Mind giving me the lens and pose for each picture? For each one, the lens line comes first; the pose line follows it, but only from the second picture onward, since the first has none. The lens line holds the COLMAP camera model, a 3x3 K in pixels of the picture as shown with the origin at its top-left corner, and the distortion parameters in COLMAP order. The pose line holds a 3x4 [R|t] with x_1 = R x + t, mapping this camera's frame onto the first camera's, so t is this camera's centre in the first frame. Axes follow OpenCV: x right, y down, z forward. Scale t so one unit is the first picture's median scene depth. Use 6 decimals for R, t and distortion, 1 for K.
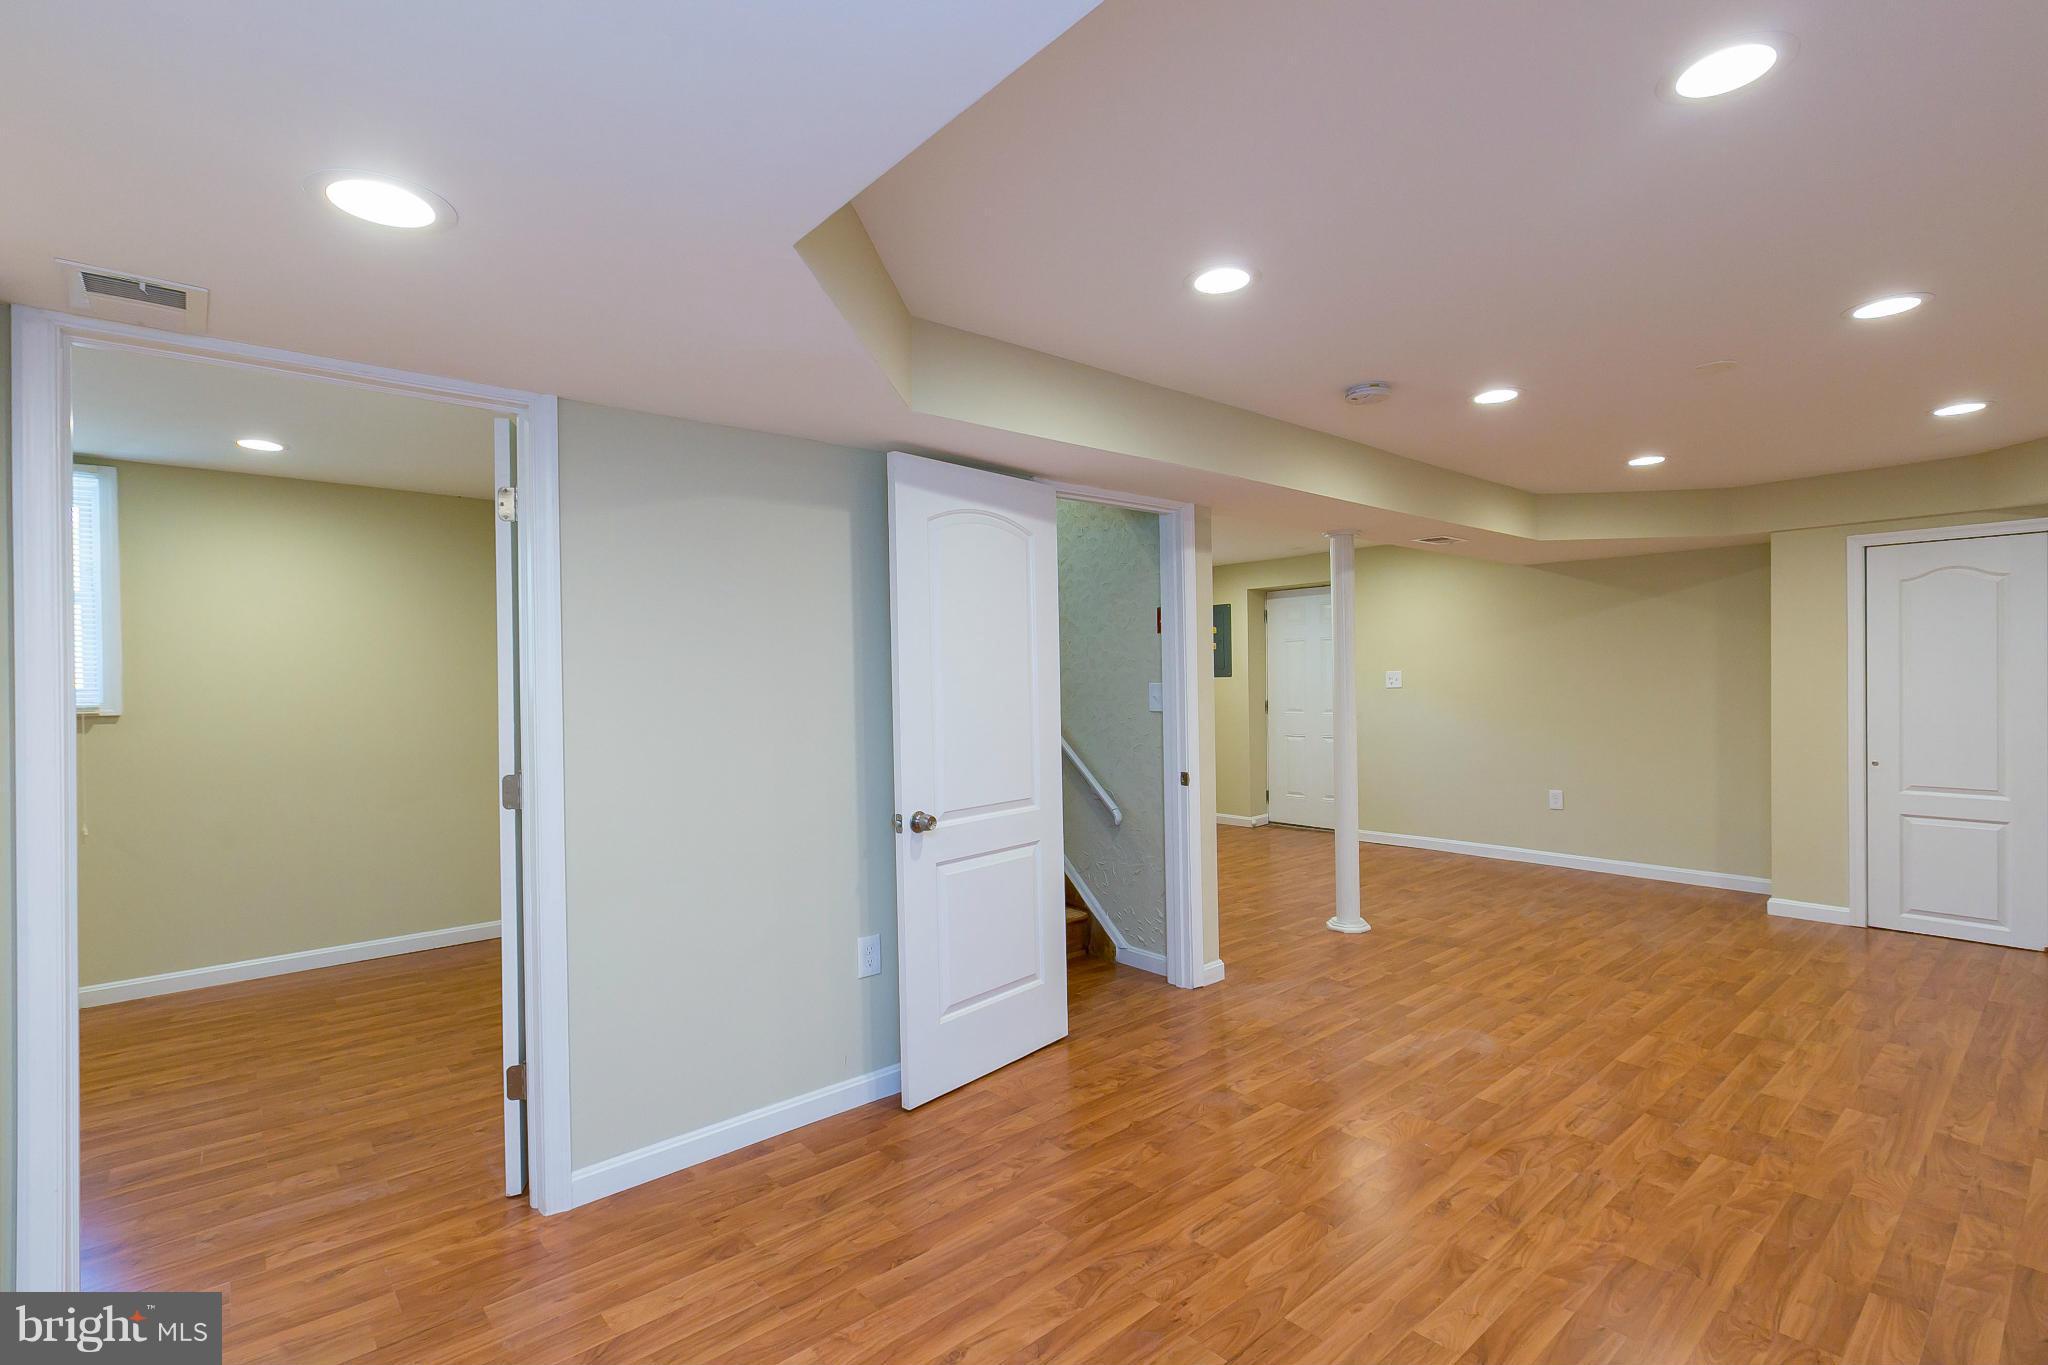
lens RADIAL K [[940.2, 0, 1030.5], [0, 940.2, 677.4], [0, 0, 1]] dist [-0.001221, -0.000019]
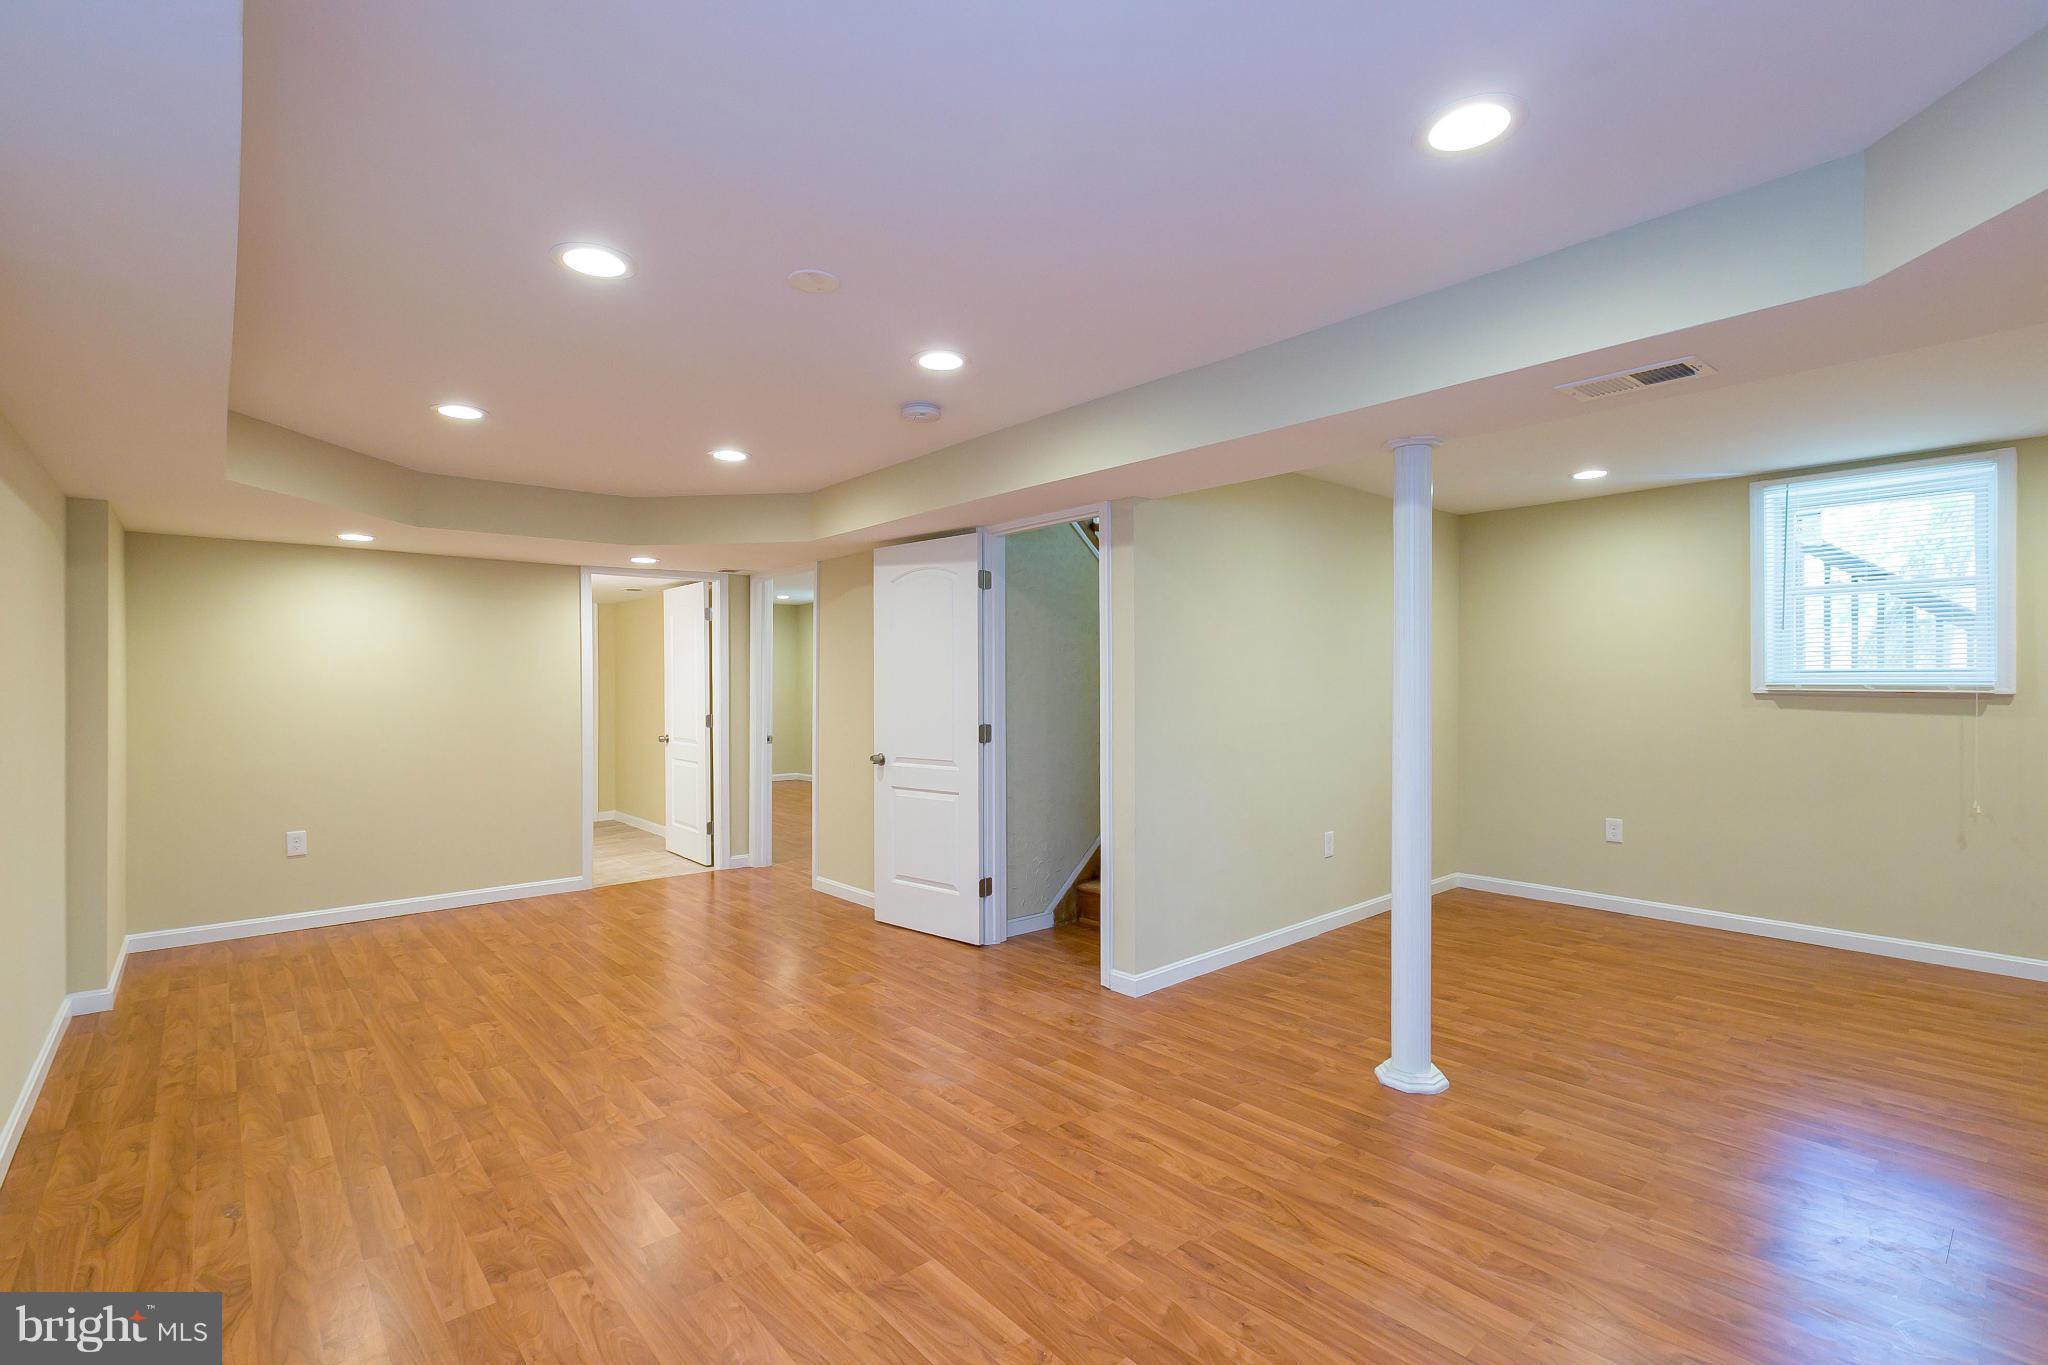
lens RADIAL K [[940.2, 0, 1031.0], [0, 940.2, 684.3], [0, 0, 1]] dist [-0.001221, -0.000019]
pose [[0.011590, 0.019430, -0.999744, 1.367153], [0.005890, 0.999793, 0.019499, -0.014068], [0.999915, -0.006114, 0.011473, 1.064506]]
